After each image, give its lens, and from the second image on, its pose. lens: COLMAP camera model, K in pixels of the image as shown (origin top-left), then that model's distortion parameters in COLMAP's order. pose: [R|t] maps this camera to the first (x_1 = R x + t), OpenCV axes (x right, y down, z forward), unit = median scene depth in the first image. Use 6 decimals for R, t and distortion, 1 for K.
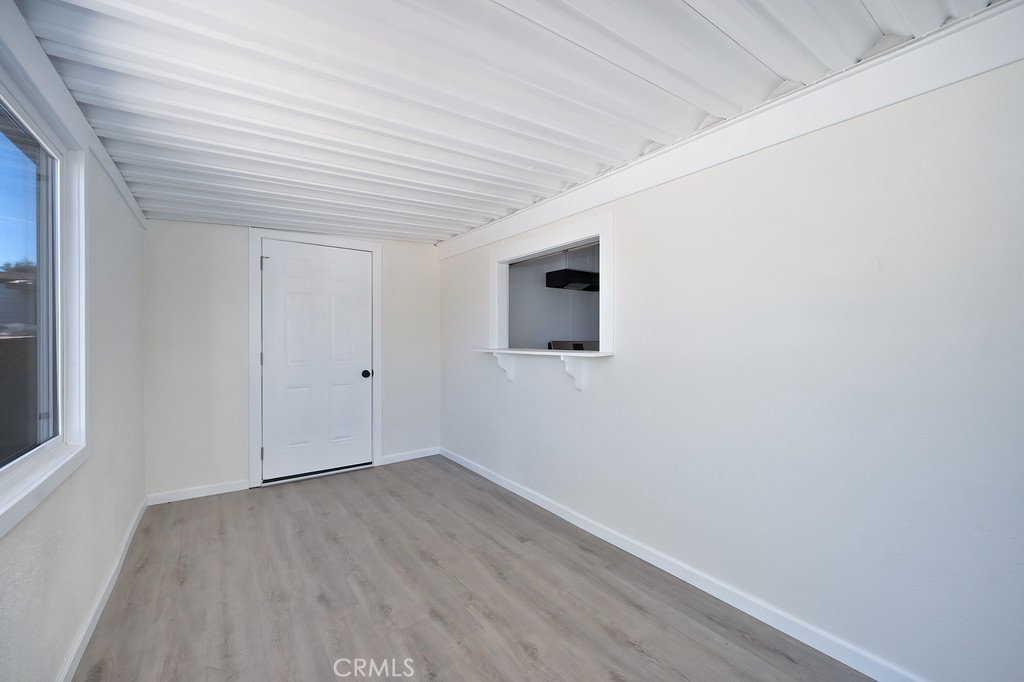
lens RADIAL K [[418.4, 0, 520.2], [0, 418.4, 340.0], [0, 0, 1]] dist [0.001273, 0.000000]
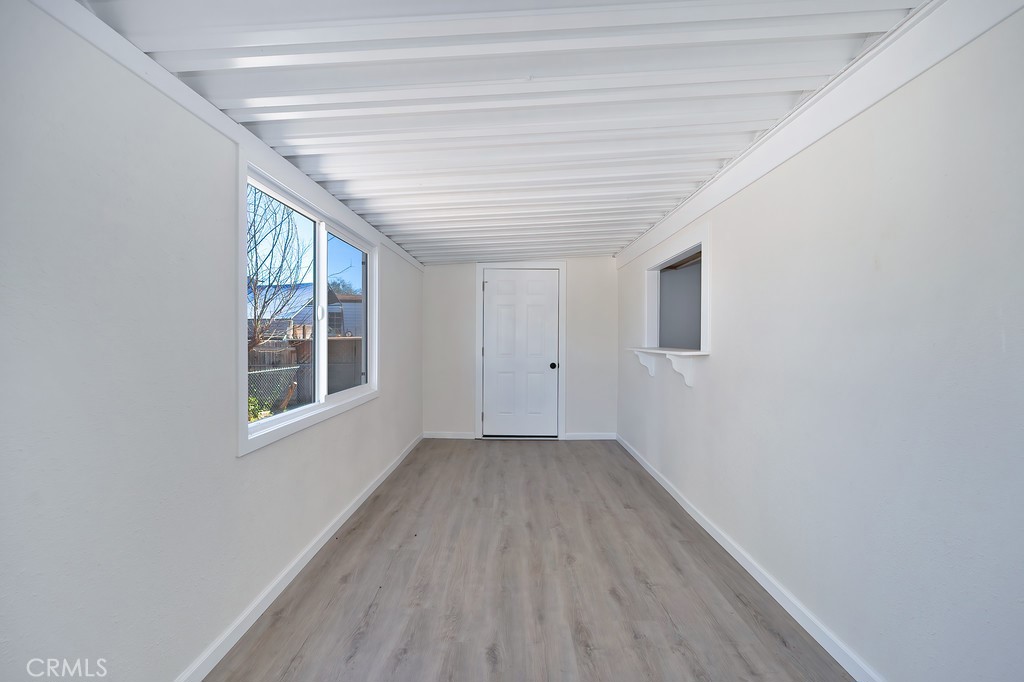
lens RADIAL K [[434.8, 0, 512.8], [0, 434.8, 338.1], [0, 0, 1]] dist [0.001212, 0.000119]
pose [[0.798258, 0.003541, -0.602305, 0.558477], [-0.004733, 0.999989, -0.000395, -0.003537], [0.602297, 0.003166, 0.798266, -0.217325]]
